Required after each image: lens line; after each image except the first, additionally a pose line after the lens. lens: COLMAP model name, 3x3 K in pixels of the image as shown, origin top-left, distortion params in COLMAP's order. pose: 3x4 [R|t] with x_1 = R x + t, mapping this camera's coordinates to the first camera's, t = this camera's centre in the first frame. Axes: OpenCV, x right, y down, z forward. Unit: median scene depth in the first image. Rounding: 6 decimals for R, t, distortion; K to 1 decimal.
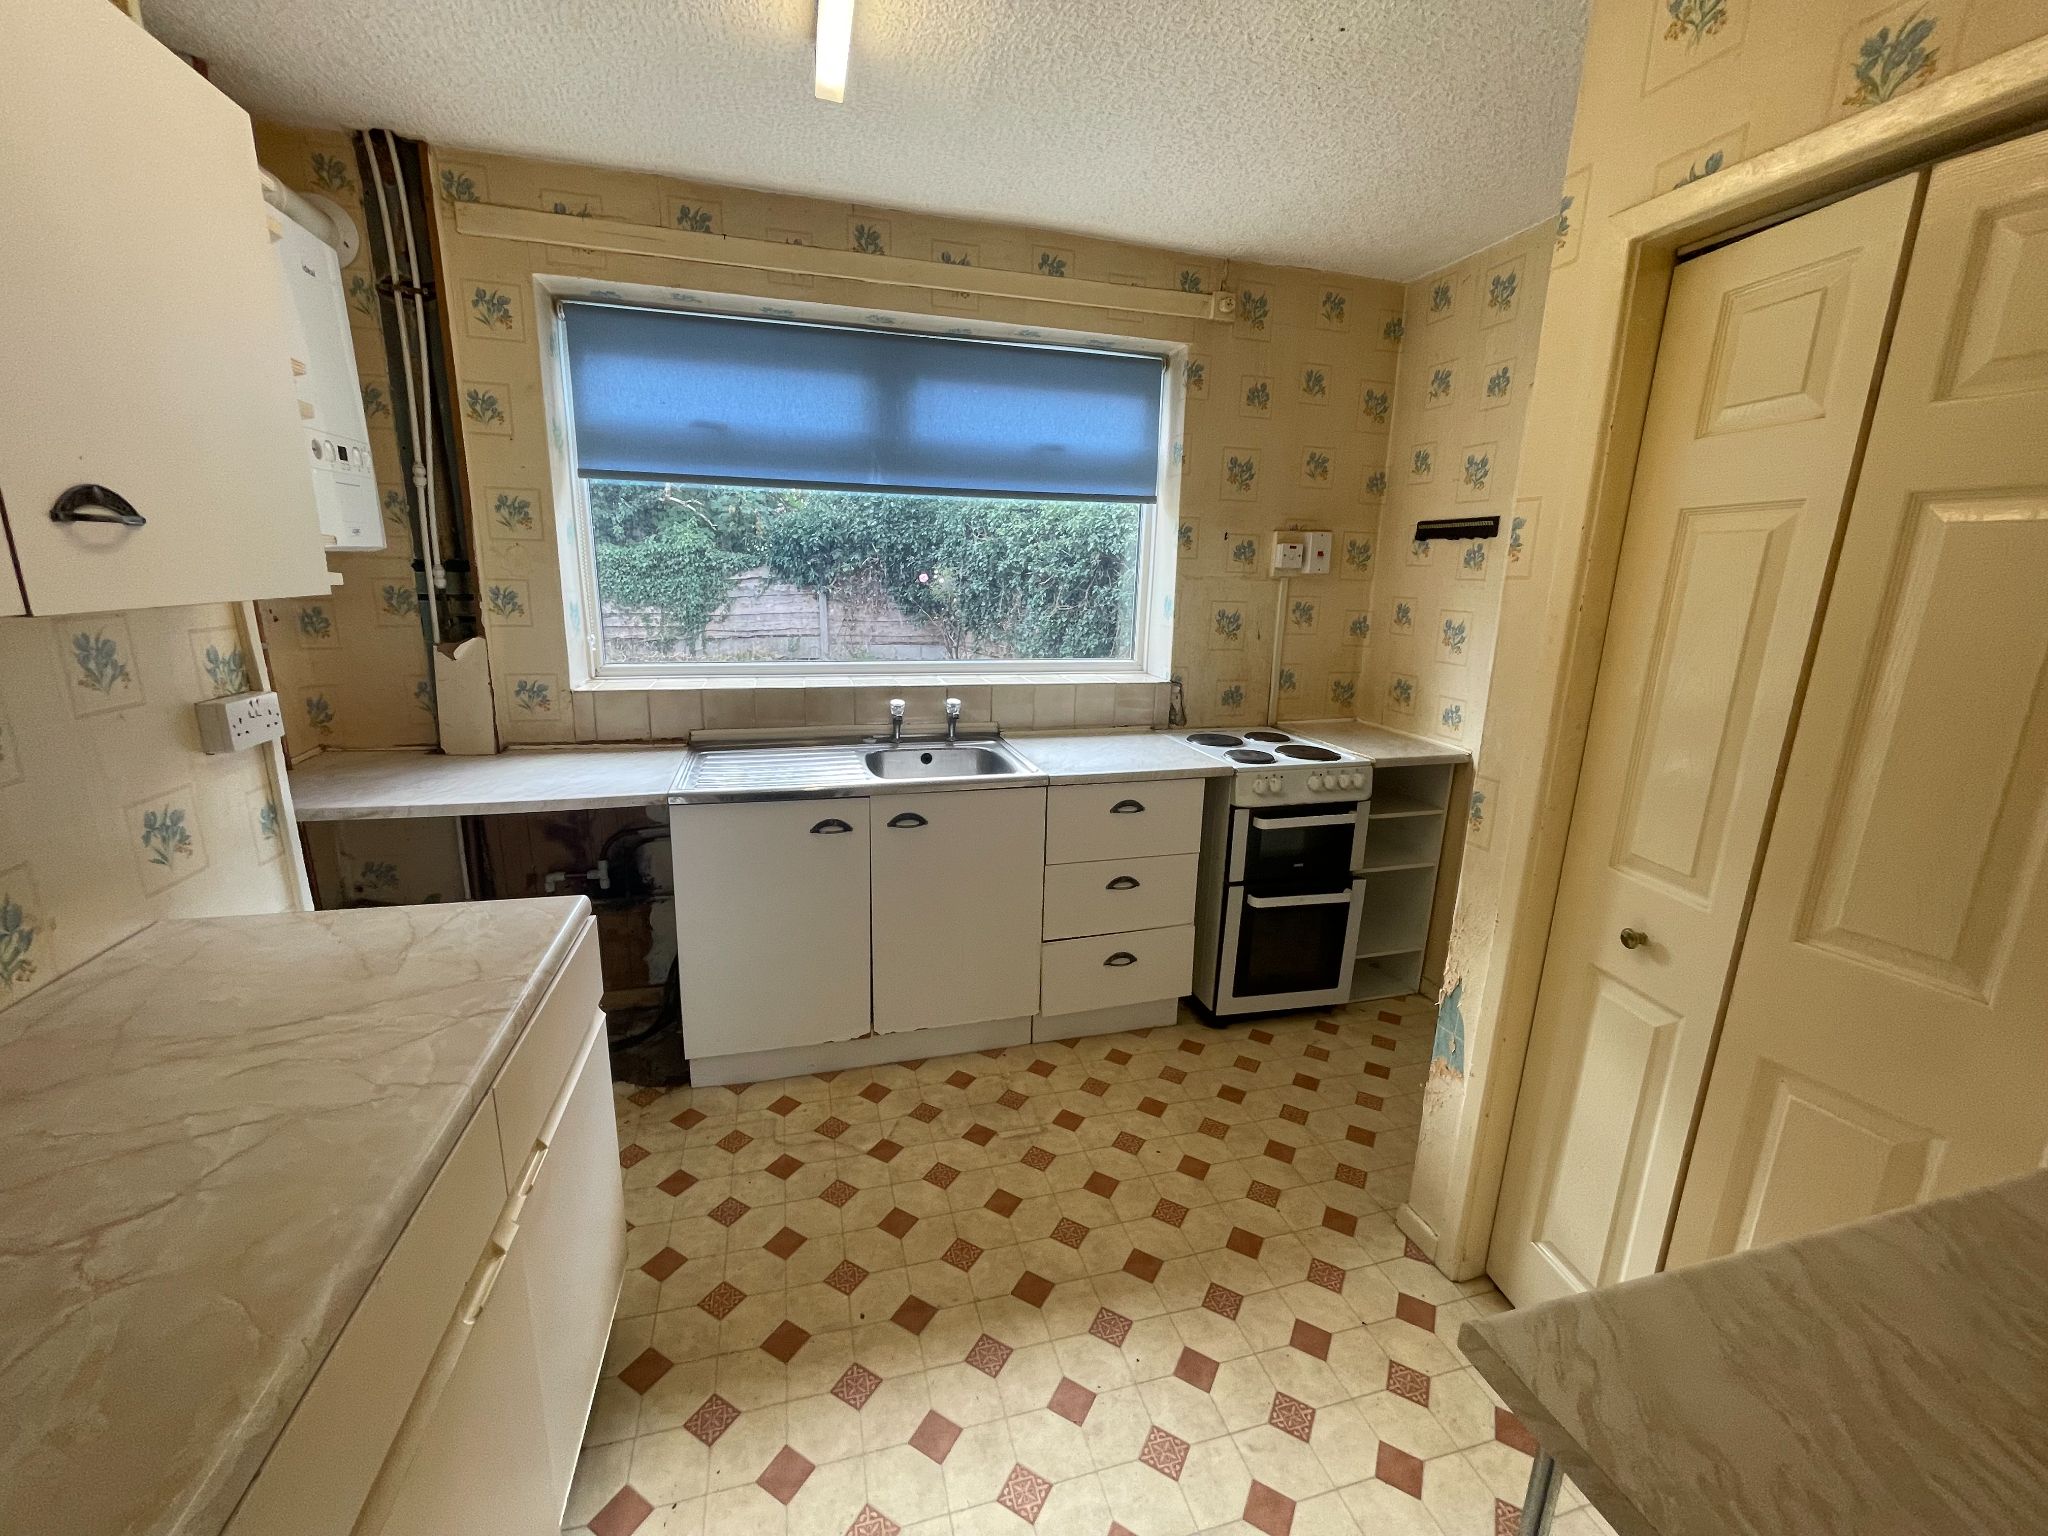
lens RADIAL K [[834.5, 0, 1015.8], [0, 834.5, 770.0], [0, 0, 1]] dist [-0.000821, -0.000561]
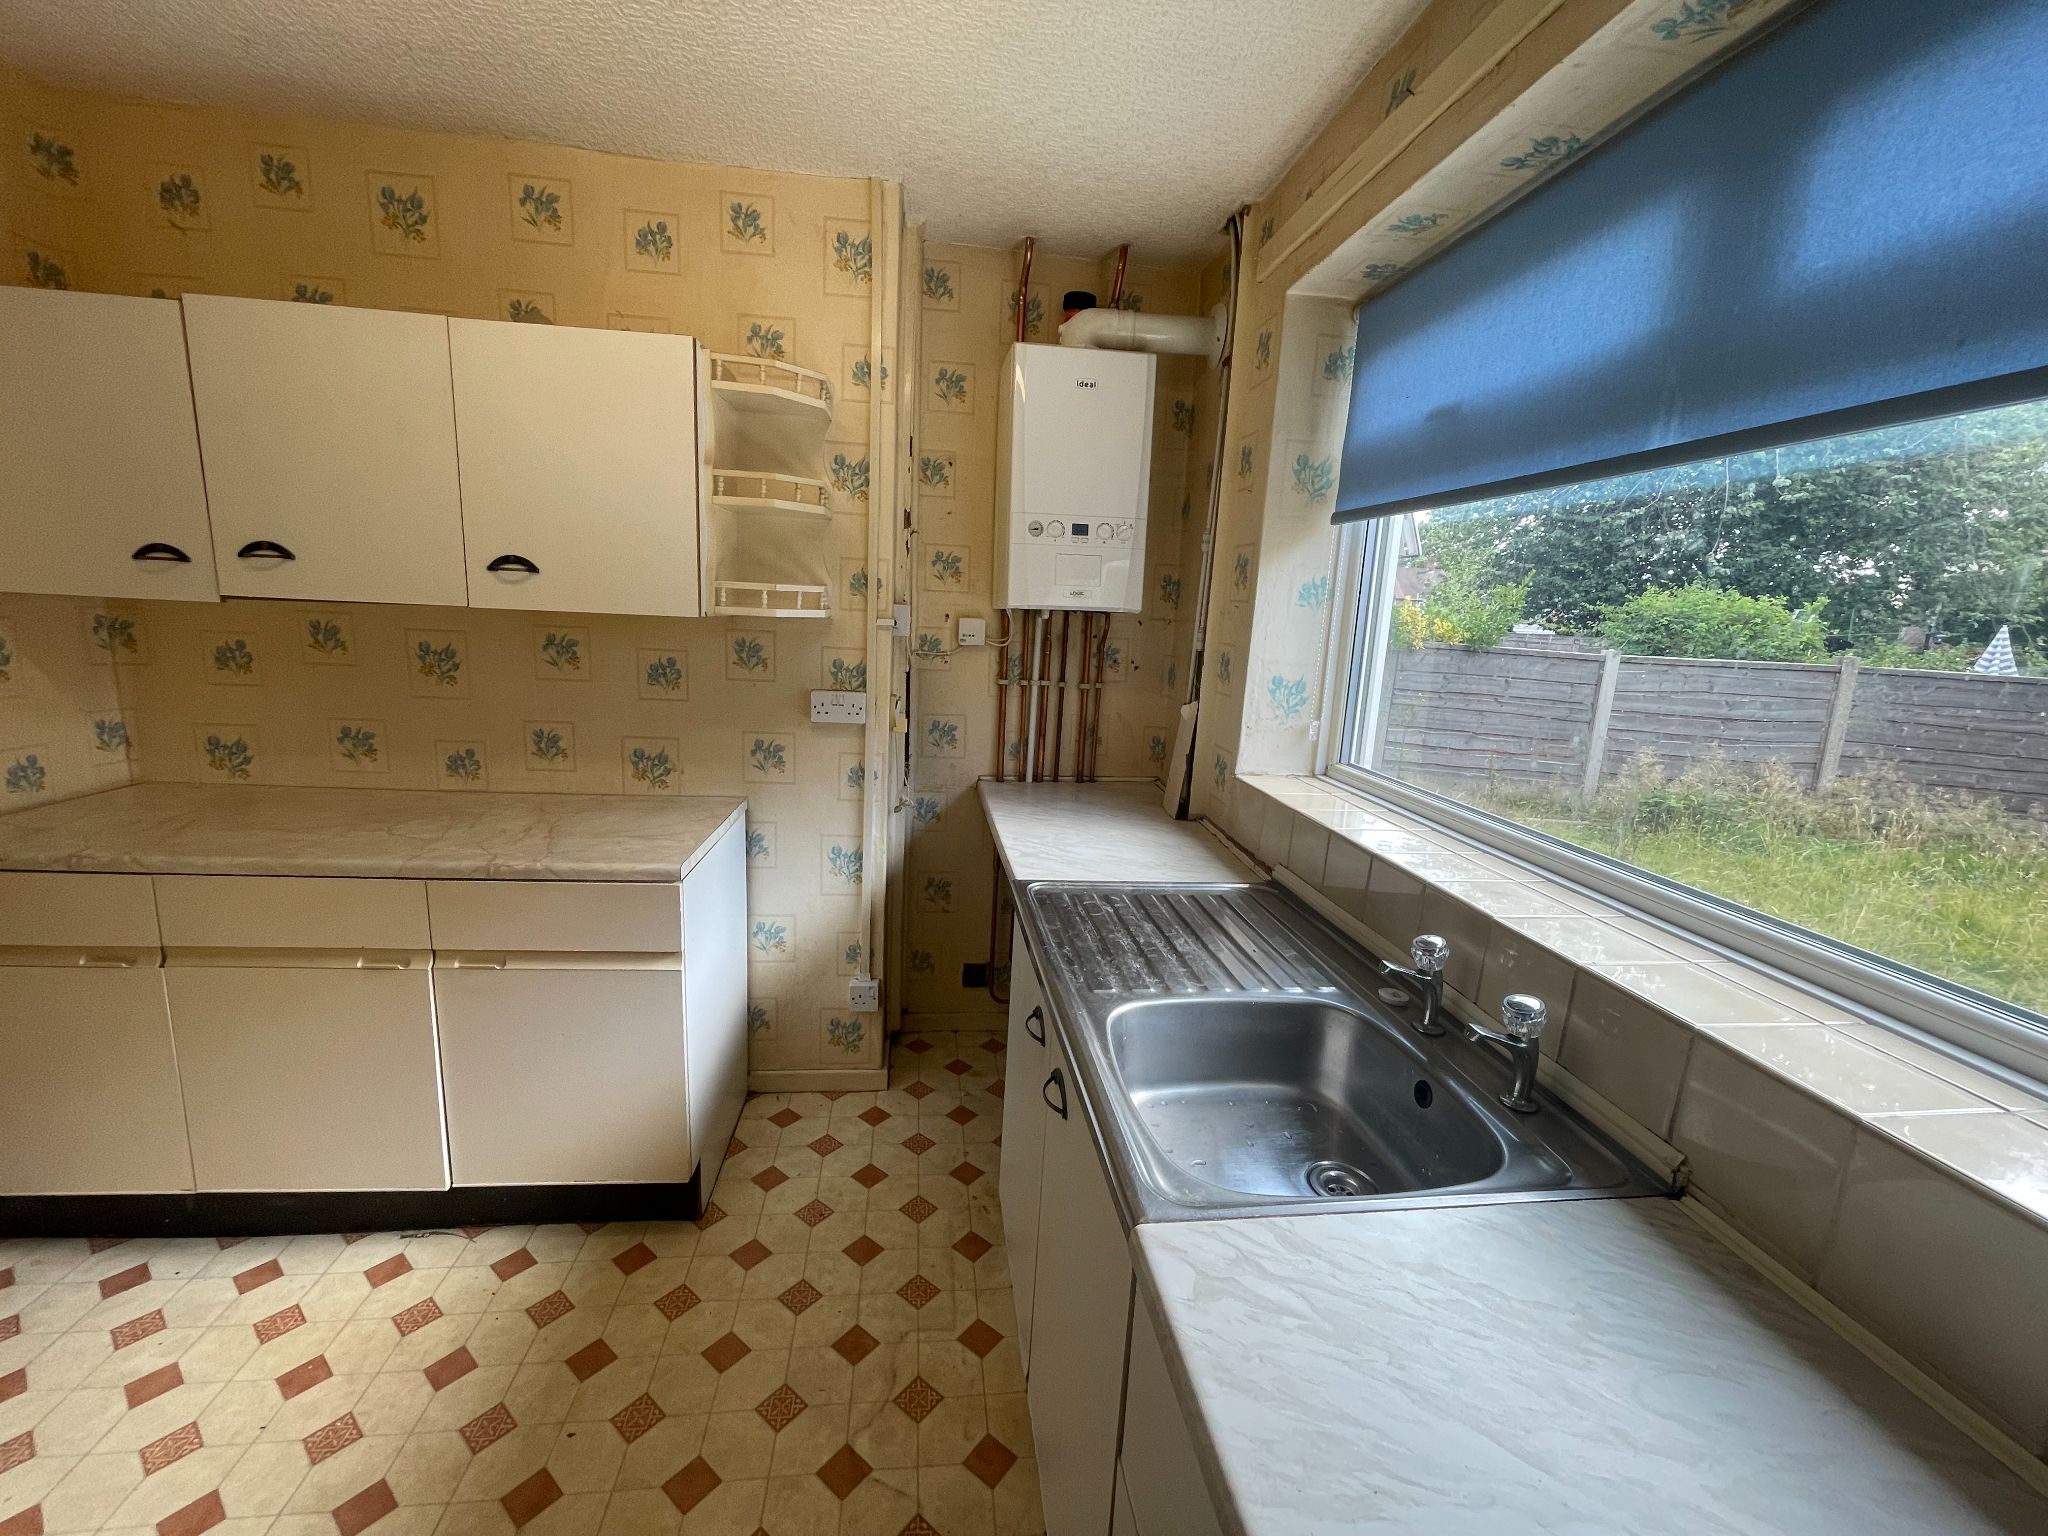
lens RADIAL K [[834.5, 0, 1028.3], [0, 834.5, 764.7], [0, 0, 1]] dist [-0.000821, -0.000561]
pose [[-0.151340, 0.158702, -0.975659, 0.432604], [-0.283558, 0.938575, 0.196654, -0.281163], [0.946938, 0.306417, -0.097043, 1.166775]]
